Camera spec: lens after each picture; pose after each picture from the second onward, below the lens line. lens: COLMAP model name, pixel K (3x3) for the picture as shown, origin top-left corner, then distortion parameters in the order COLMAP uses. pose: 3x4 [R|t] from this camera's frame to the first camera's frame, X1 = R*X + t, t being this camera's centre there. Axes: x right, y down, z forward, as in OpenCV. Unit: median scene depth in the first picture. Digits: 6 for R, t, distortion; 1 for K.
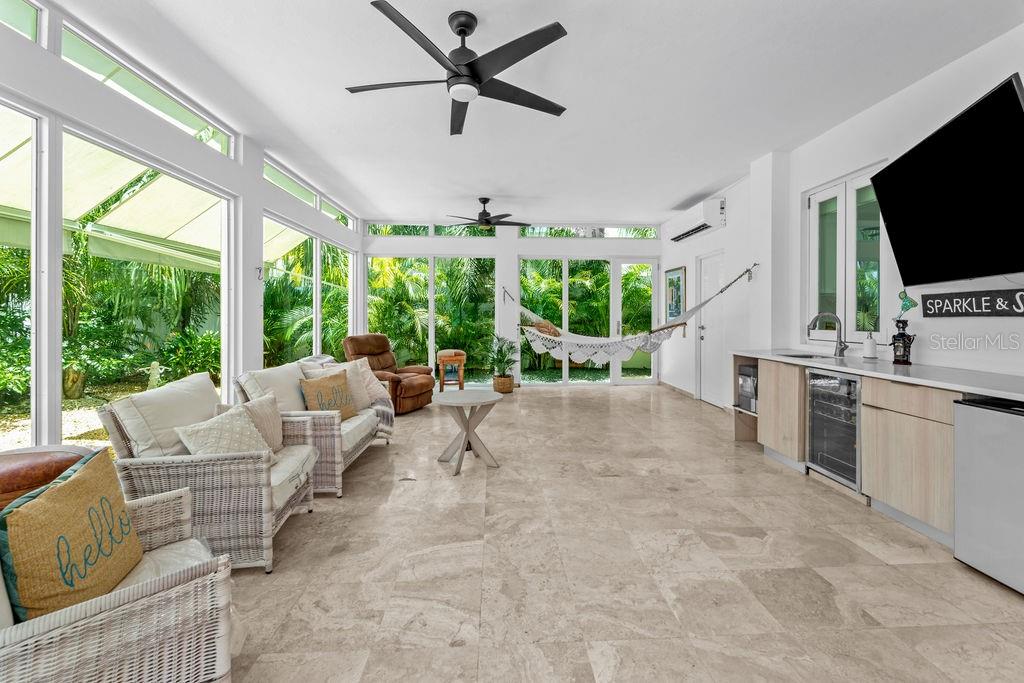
lens RADIAL K [[416.7, 0, 510.7], [0, 416.7, 313.6], [0, 0, 1]] dist [0.007145, -0.002802]
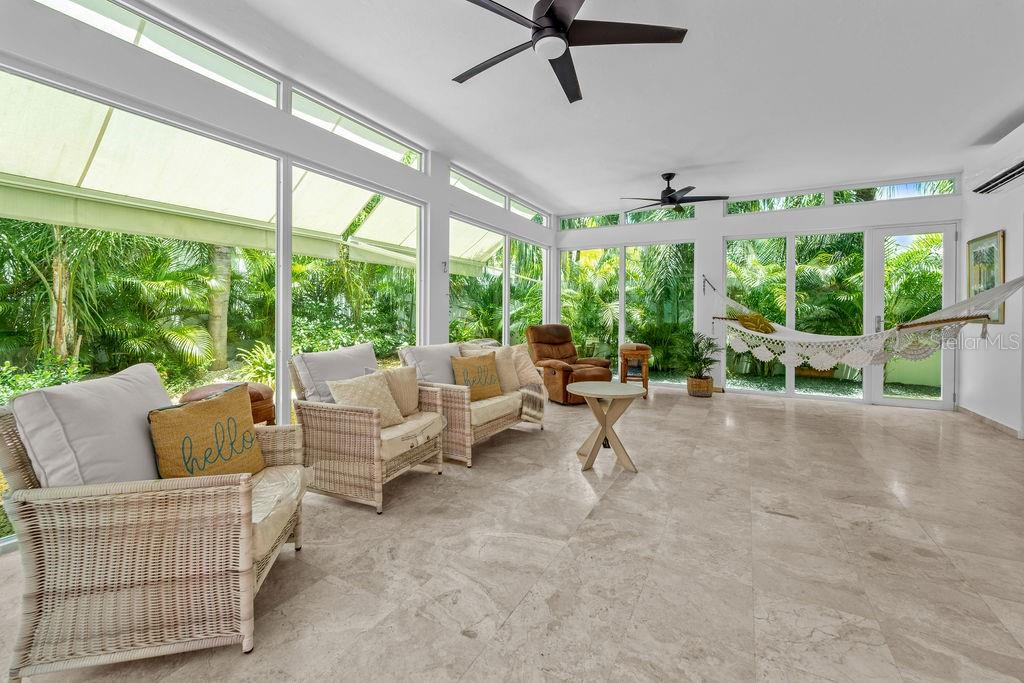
lens RADIAL K [[416.7, 0, 525.1], [0, 416.7, 315.6], [0, 0, 1]] dist [0.007145, -0.002802]
pose [[0.856786, 0.008570, -0.515601, 0.216593], [-0.007226, 0.999963, 0.004613, 0.036526], [0.515622, -0.000226, 0.856816, 0.128172]]
